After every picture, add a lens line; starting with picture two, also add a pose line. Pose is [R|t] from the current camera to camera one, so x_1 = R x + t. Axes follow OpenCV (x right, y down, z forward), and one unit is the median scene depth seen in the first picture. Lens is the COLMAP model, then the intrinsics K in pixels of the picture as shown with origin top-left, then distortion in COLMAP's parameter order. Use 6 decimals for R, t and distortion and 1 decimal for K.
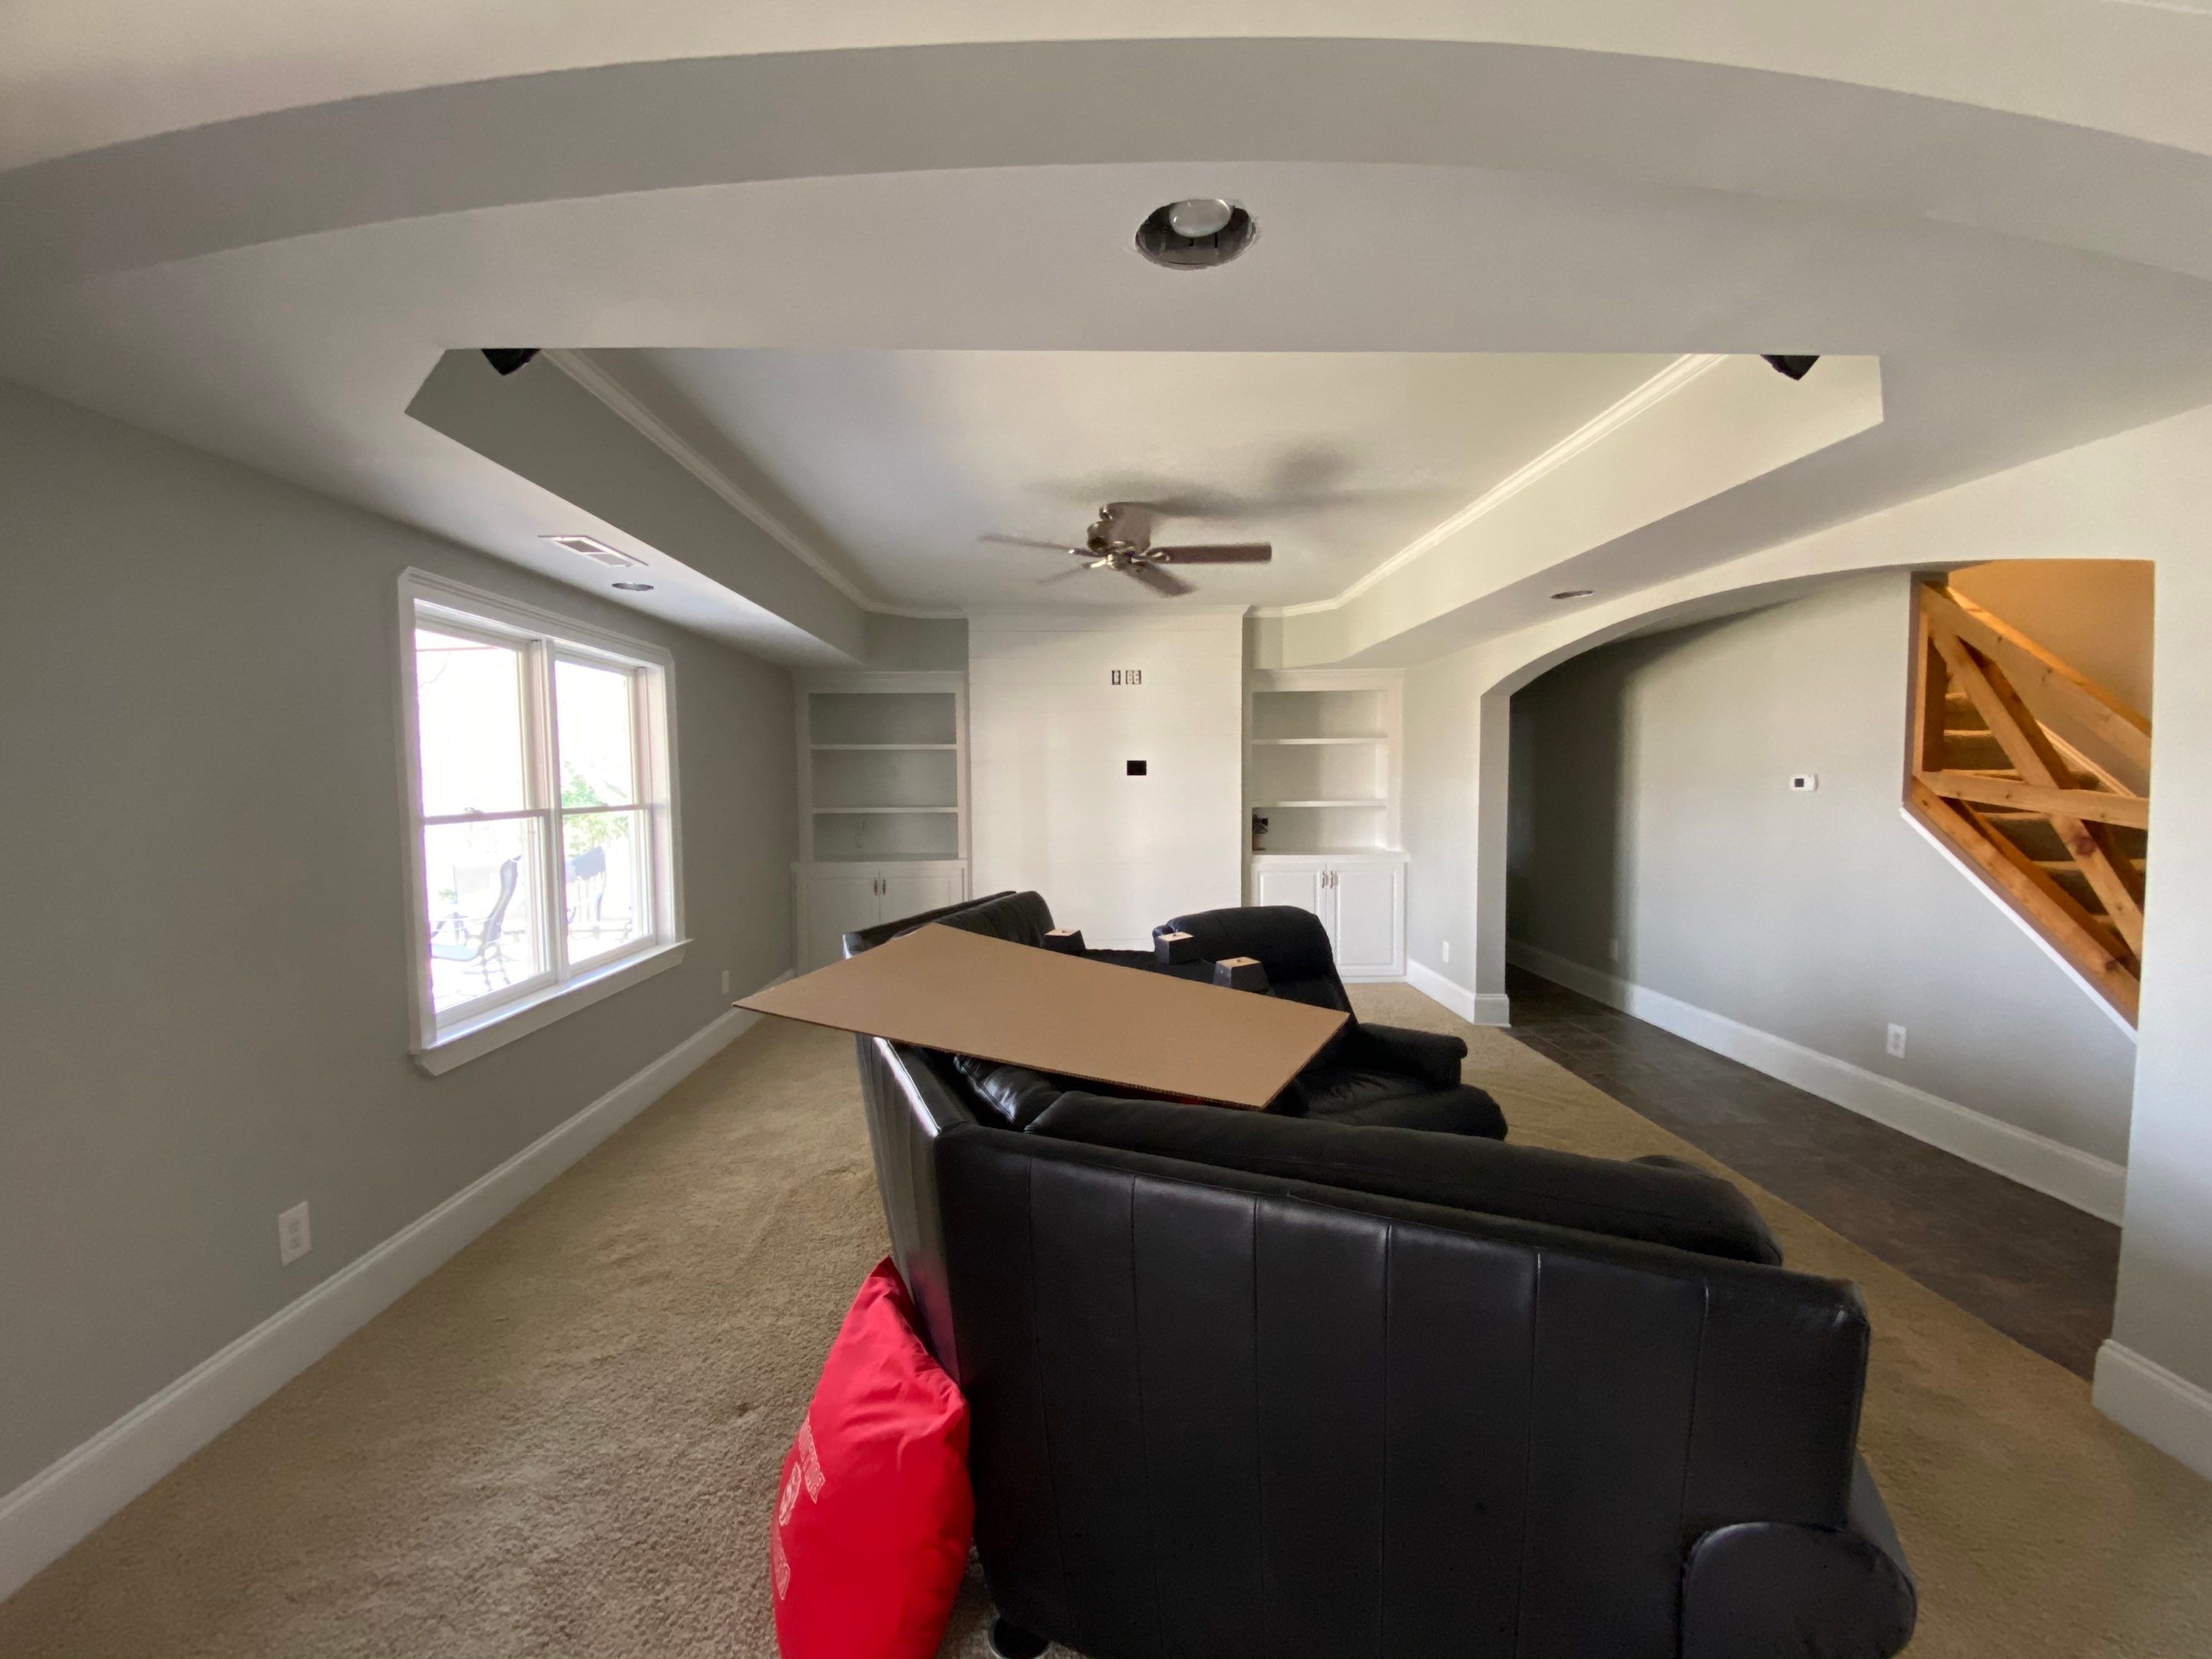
lens RADIAL K [[894.7, 0, 1094.5], [0, 894.7, 822.3], [0, 0, 1]] dist [-0.001002, -0.001378]
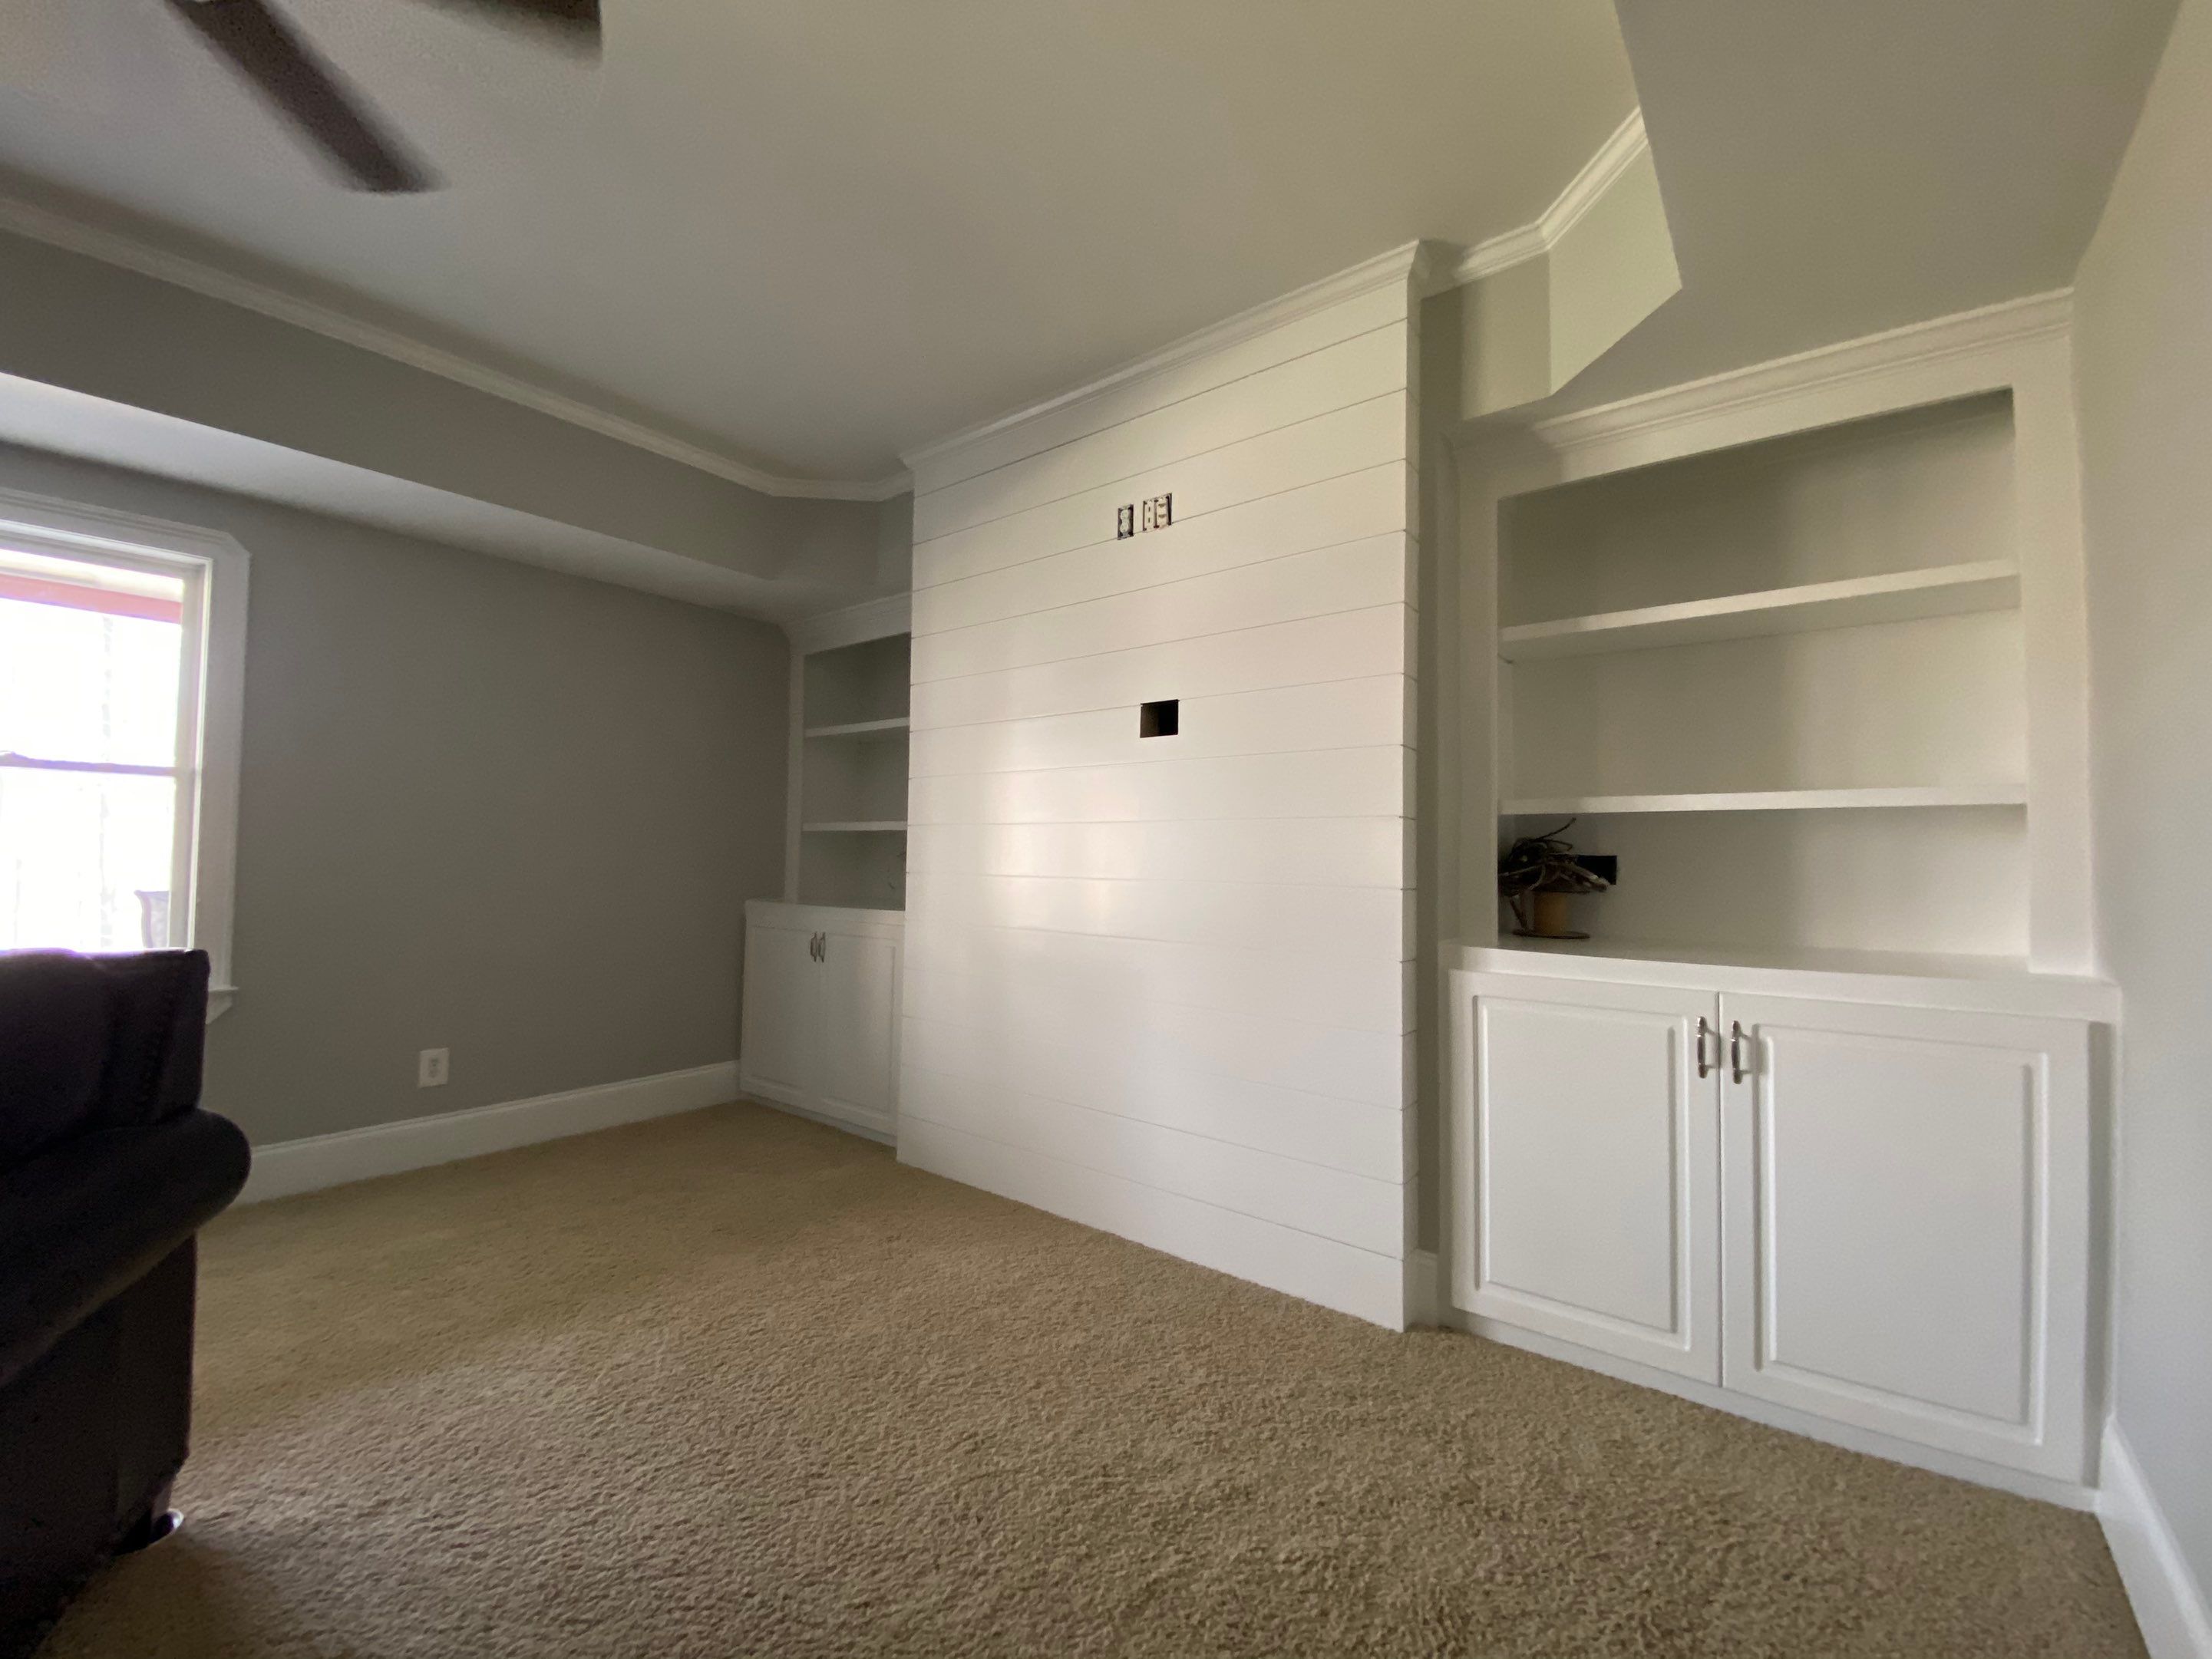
lens RADIAL K [[907.8, 0, 1114.2], [0, 907.8, 828.3], [0, 0, 1]] dist [-0.009782, -0.008878]
pose [[0.736876, -0.009701, -0.675959, 0.430606], [-0.054365, 0.995808, -0.073557, 0.033316], [0.673839, 0.090951, 0.733259, 0.886507]]
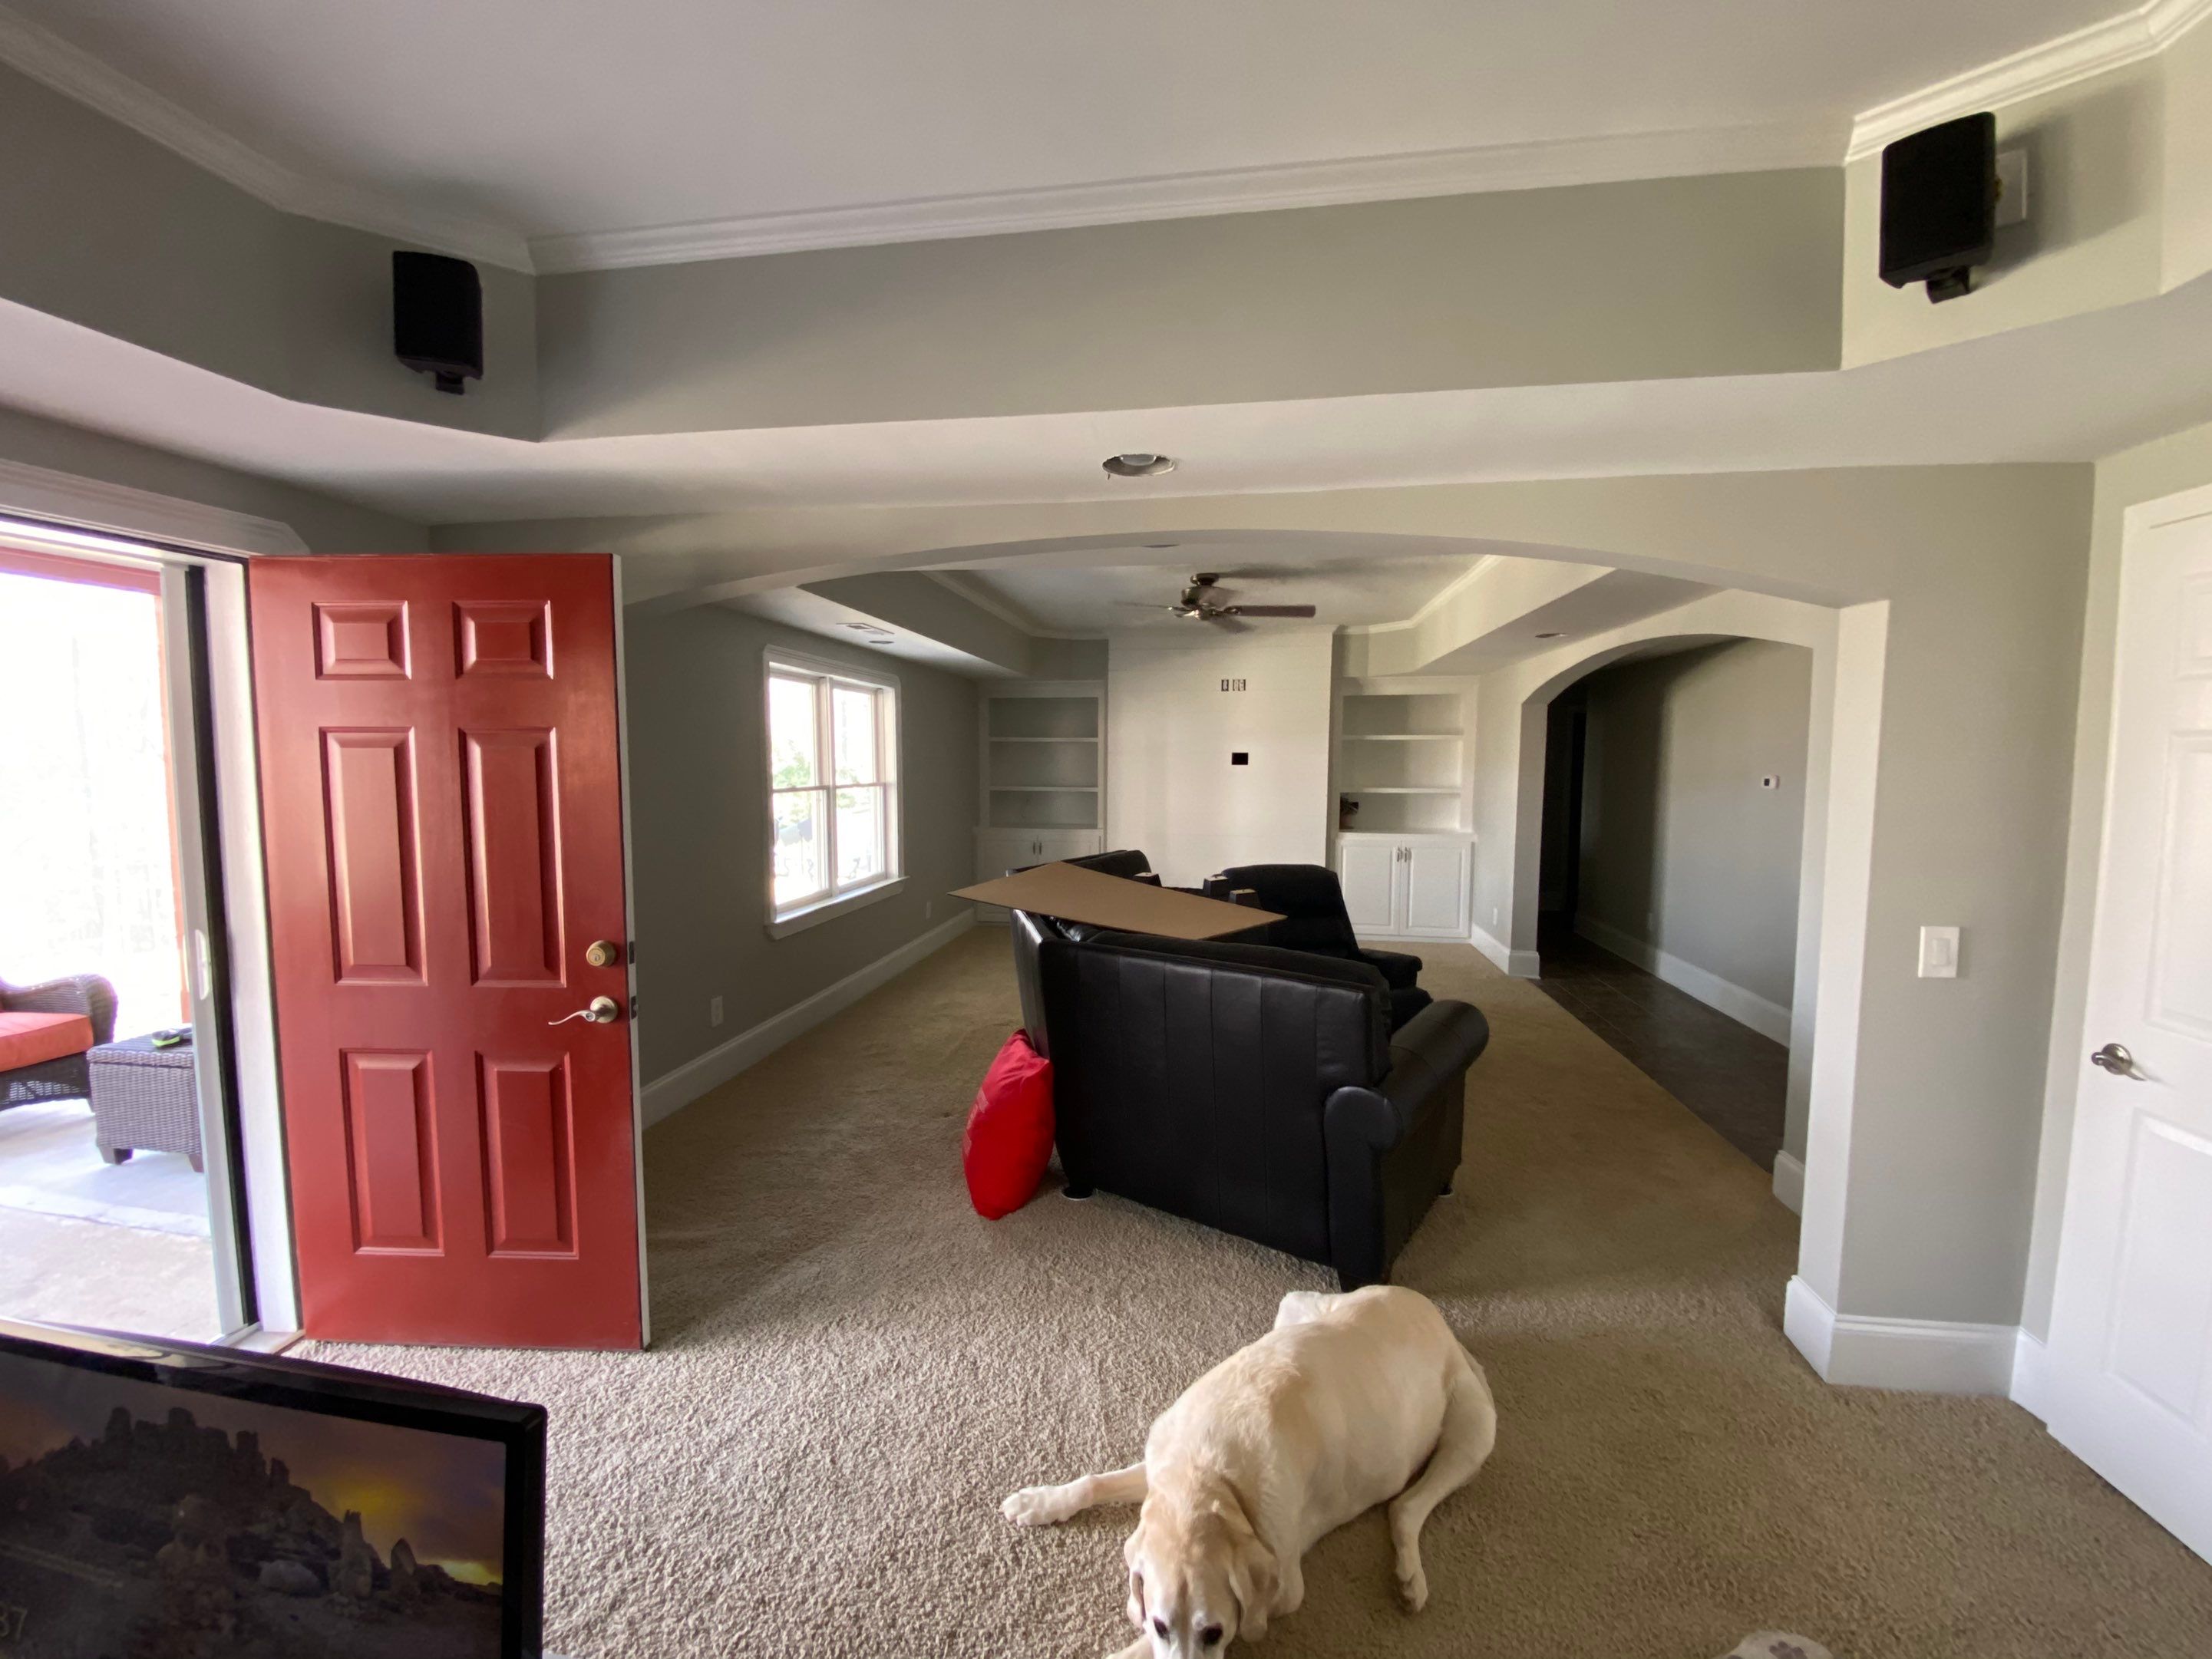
lens RADIAL K [[907.8, 0, 1065.0], [0, 907.8, 827.2], [0, 0, 1]] dist [-0.009782, -0.008878]
pose [[0.974940, 0.028434, -0.220645, 0.119773], [-0.022017, 0.999261, 0.031492, -0.000255], [0.221378, -0.025845, 0.974846, -0.375437]]
